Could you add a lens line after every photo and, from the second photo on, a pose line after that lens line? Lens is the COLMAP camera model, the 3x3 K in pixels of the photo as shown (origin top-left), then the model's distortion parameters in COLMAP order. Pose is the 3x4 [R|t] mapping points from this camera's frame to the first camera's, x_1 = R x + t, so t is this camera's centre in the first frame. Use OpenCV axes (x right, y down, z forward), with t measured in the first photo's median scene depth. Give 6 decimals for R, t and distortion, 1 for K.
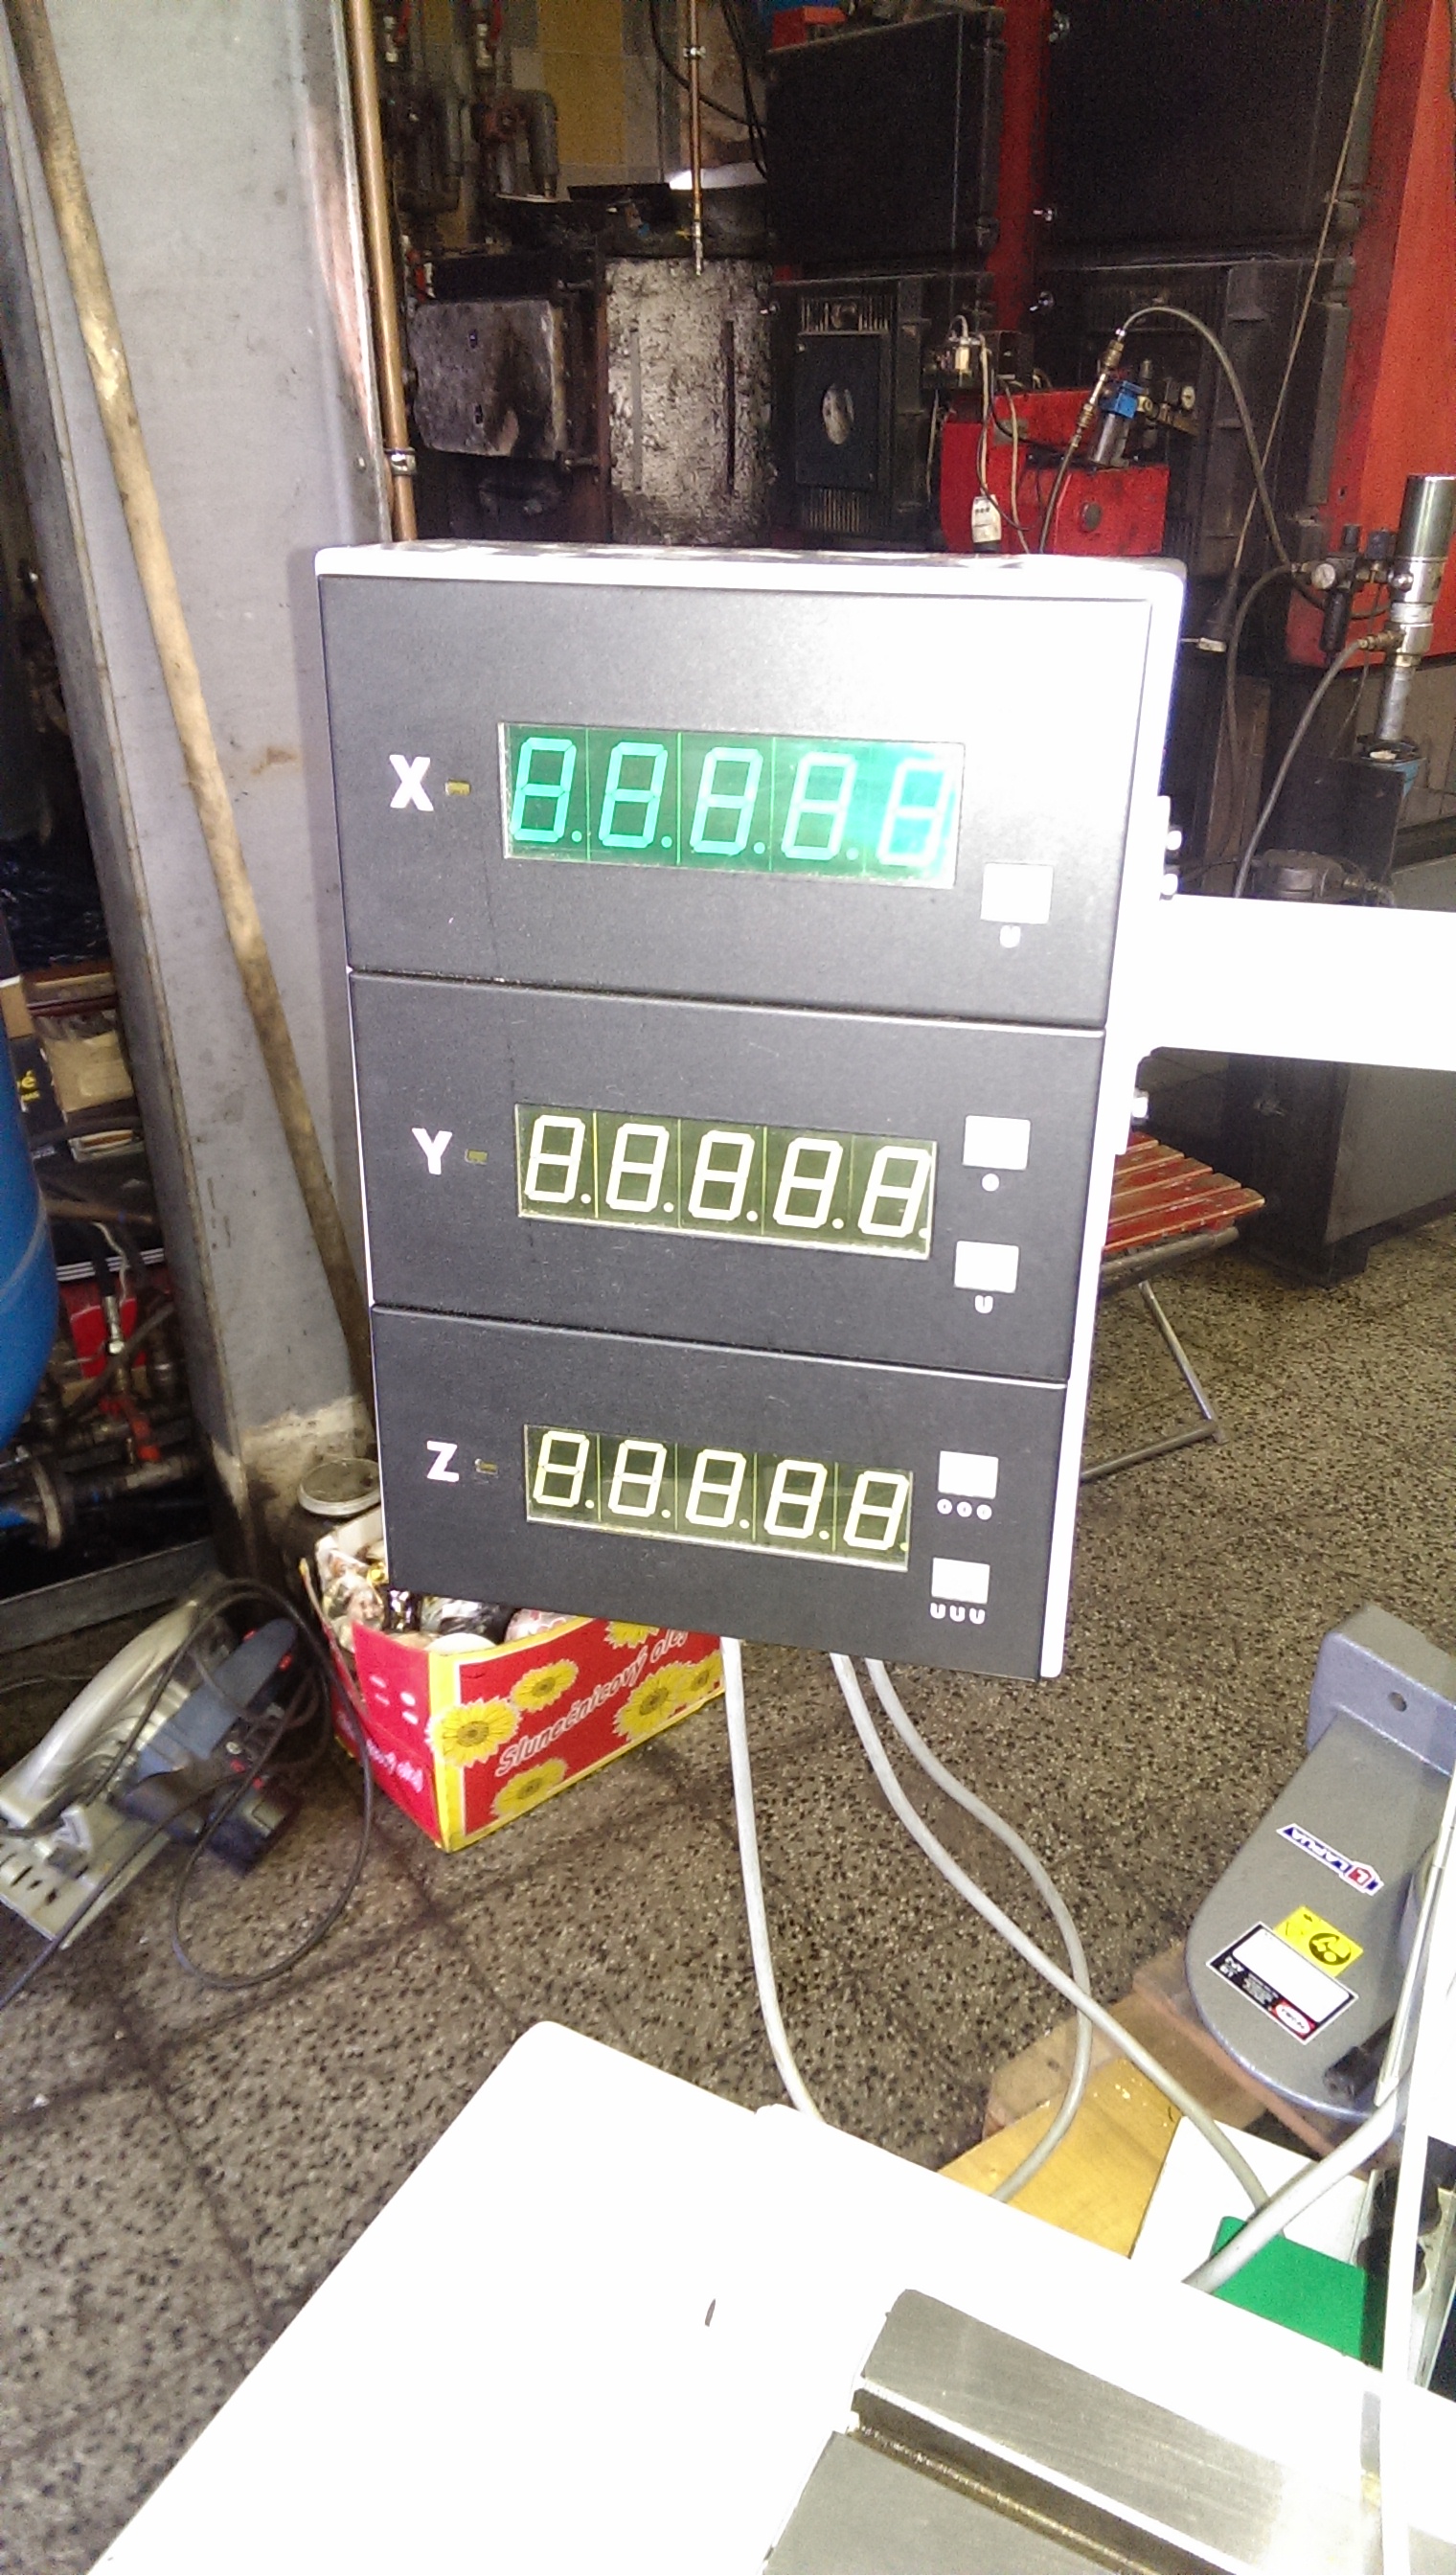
lens RADIAL K [[1819.4, 0, 733.2], [0, 1819.4, 1291.6], [0, 0, 1]] dist [0.030923, -0.049595]
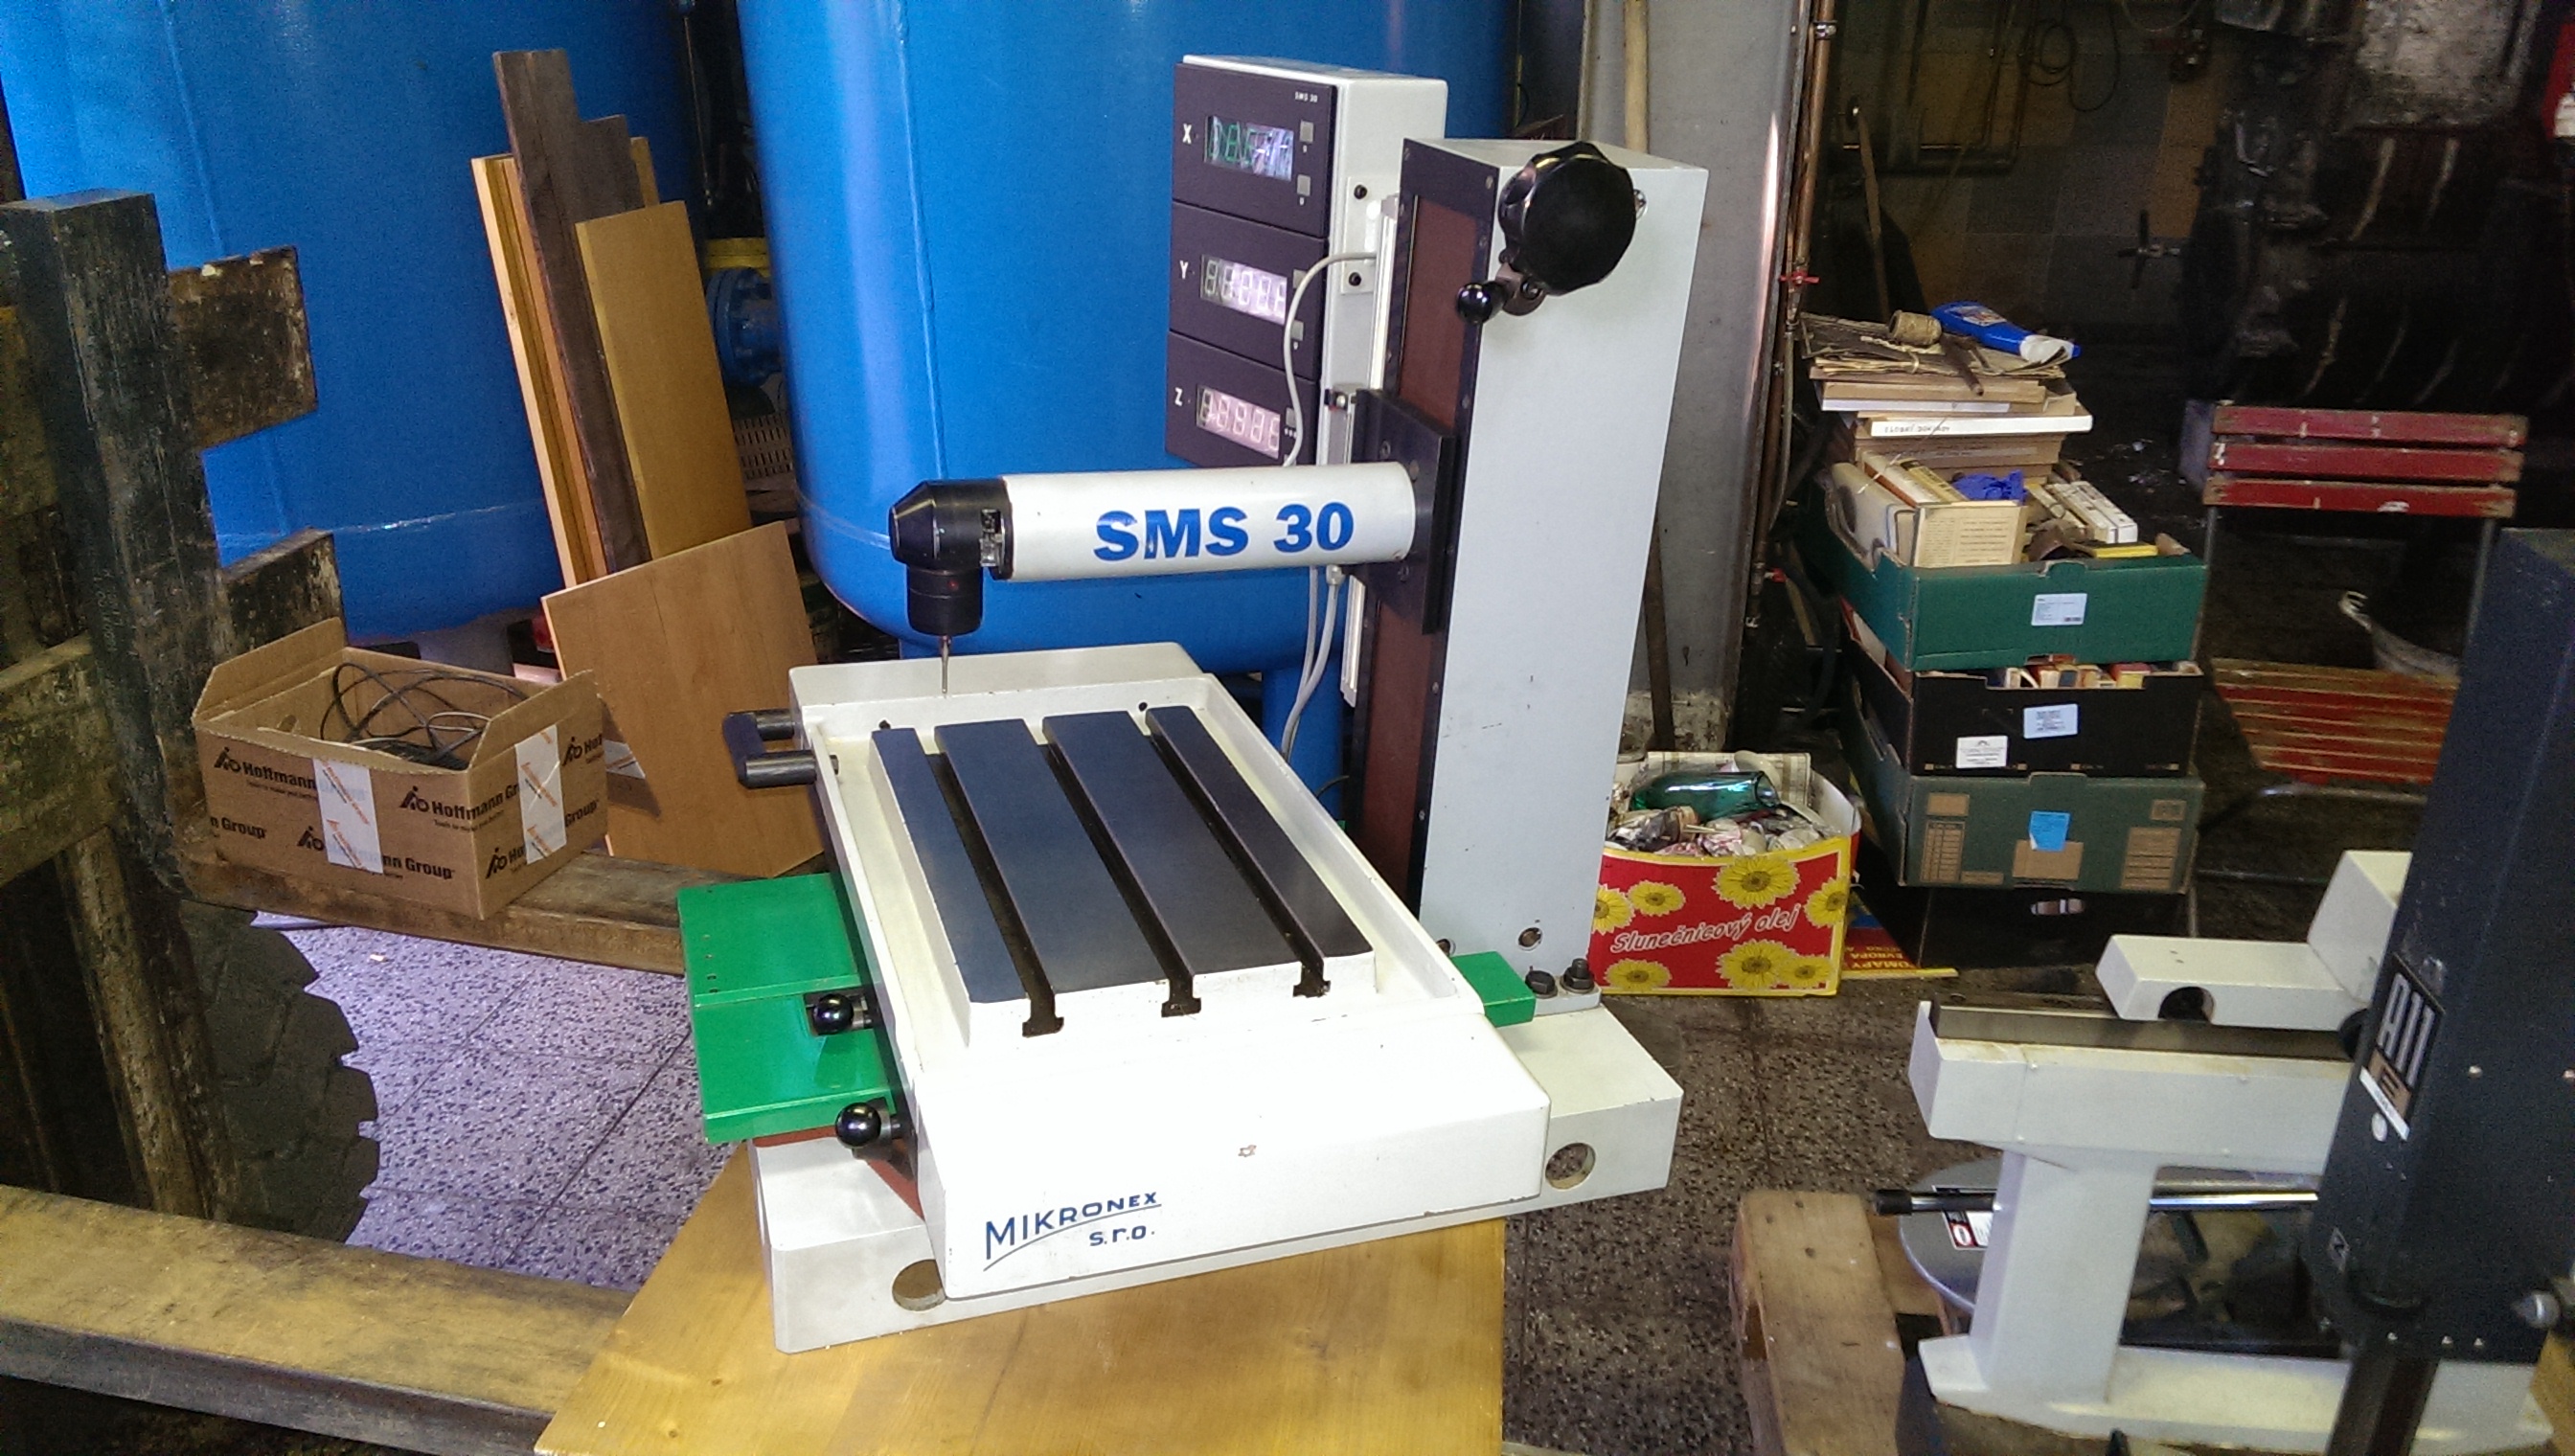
lens RADIAL K [[1819.4, 0, 1280.3], [0, 1819.4, 770.3], [0, 0, 1]] dist [0.030923, -0.049595]
pose [[0.724084, 0.294958, -0.623460, 0.503680], [-0.315844, 0.945395, 0.080444, 0.098904], [0.613144, 0.138668, 0.777706, -0.256386]]
